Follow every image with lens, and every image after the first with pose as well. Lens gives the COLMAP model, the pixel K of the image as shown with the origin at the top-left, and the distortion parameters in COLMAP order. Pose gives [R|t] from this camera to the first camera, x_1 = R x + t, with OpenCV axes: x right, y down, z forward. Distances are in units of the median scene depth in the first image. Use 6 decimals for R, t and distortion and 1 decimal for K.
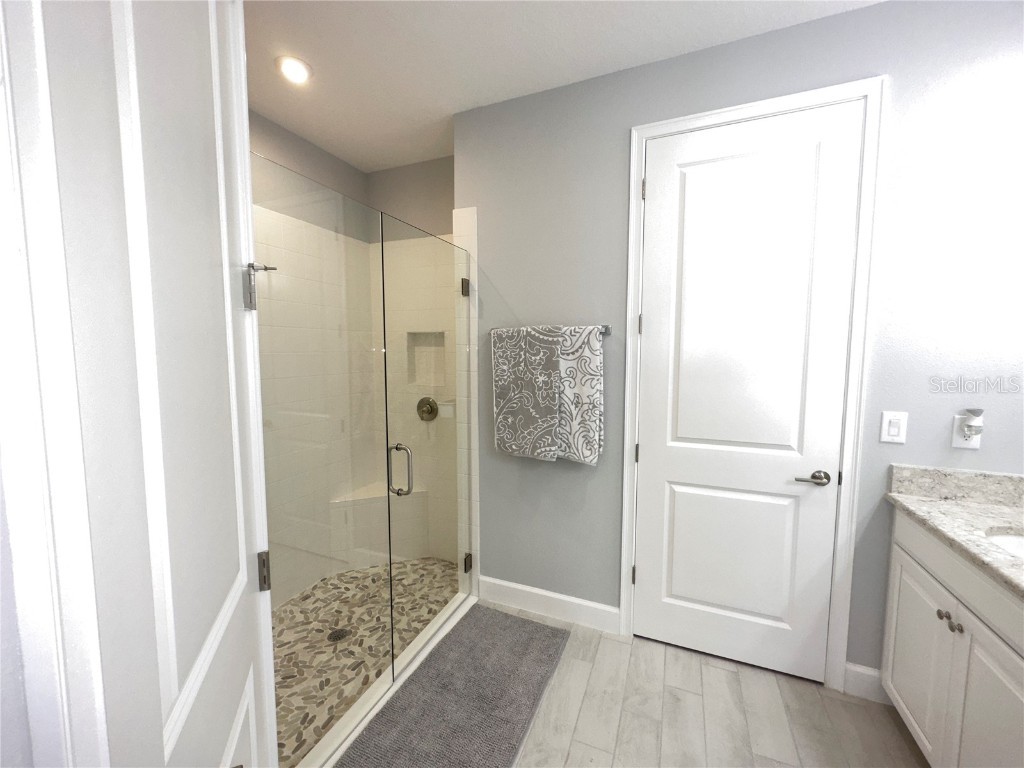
lens RADIAL K [[407.7, 0, 512.0], [0, 407.7, 384.0], [0, 0, 1]] dist [-0.000855, 0.000343]
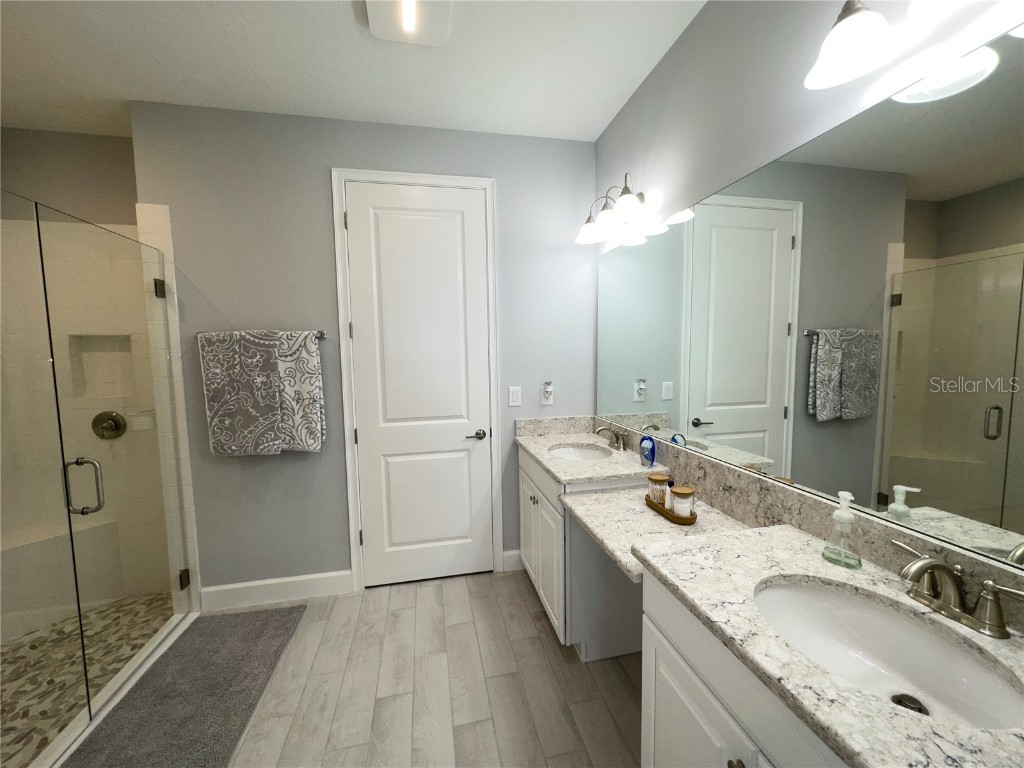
lens RADIAL K [[407.7, 0, 512.0], [0, 407.7, 384.0], [0, 0, 1]] dist [-0.000855, 0.000343]
pose [[0.820750, -0.059667, 0.568163, 0.006785], [0.065212, 0.997815, 0.010585, 0.030890], [-0.567553, 0.028364, 0.822848, -0.263199]]
